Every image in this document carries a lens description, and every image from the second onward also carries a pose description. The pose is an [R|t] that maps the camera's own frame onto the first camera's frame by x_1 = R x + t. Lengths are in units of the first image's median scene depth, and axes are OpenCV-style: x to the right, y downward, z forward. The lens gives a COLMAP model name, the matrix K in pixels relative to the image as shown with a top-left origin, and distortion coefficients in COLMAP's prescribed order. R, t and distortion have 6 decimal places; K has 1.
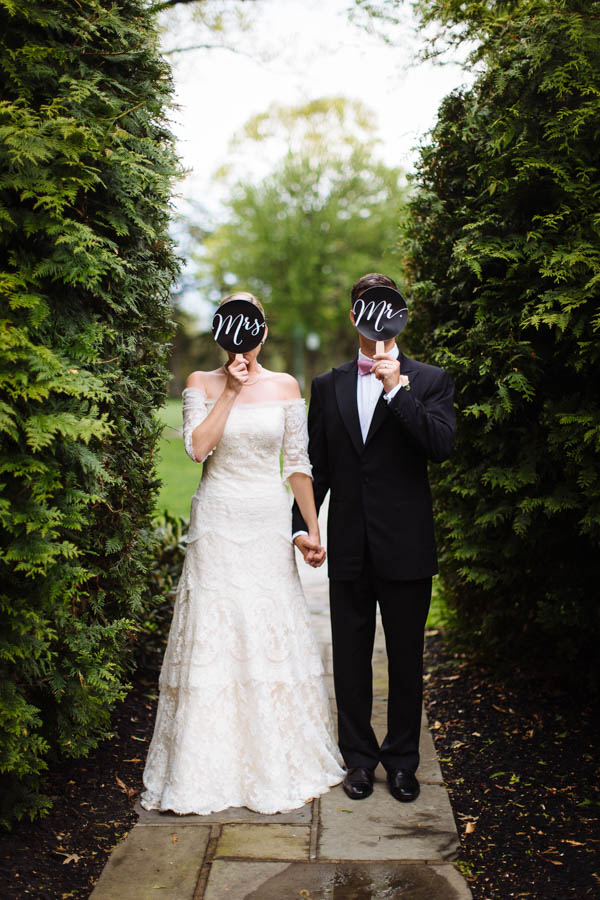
lens RADIAL K [[1289.3, 0, 300.0], [0, 1289.3, 450.0], [0, 0, 1]] dist [0.009902, -0.005656]
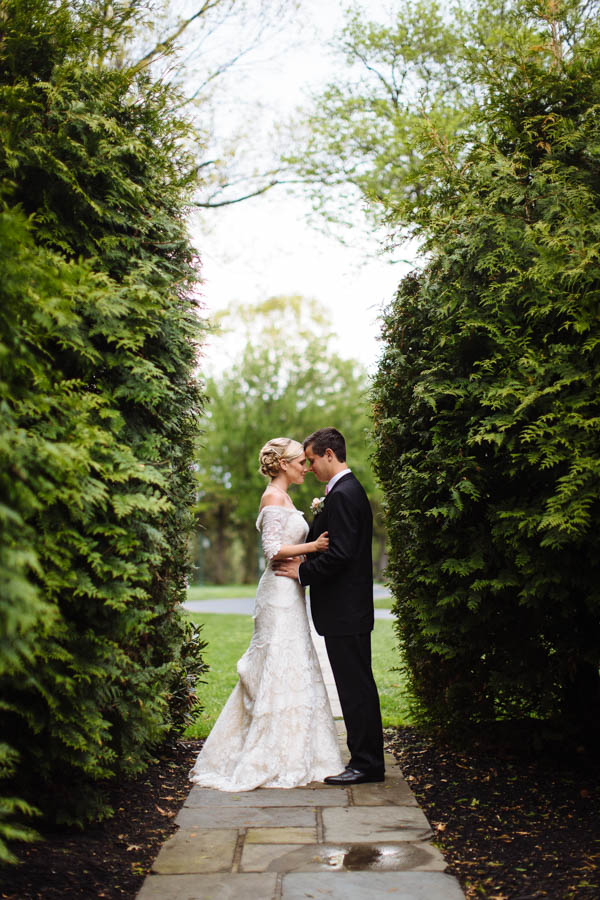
lens RADIAL K [[1289.3, 0, 300.0], [0, 1289.3, 450.0], [0, 0, 1]] dist [0.009902, -0.005656]
pose [[0.999315, -0.010001, 0.035622, -0.044092], [0.015203, 0.988732, -0.148924, 0.100130], [-0.033731, 0.149364, 0.988207, -0.278698]]
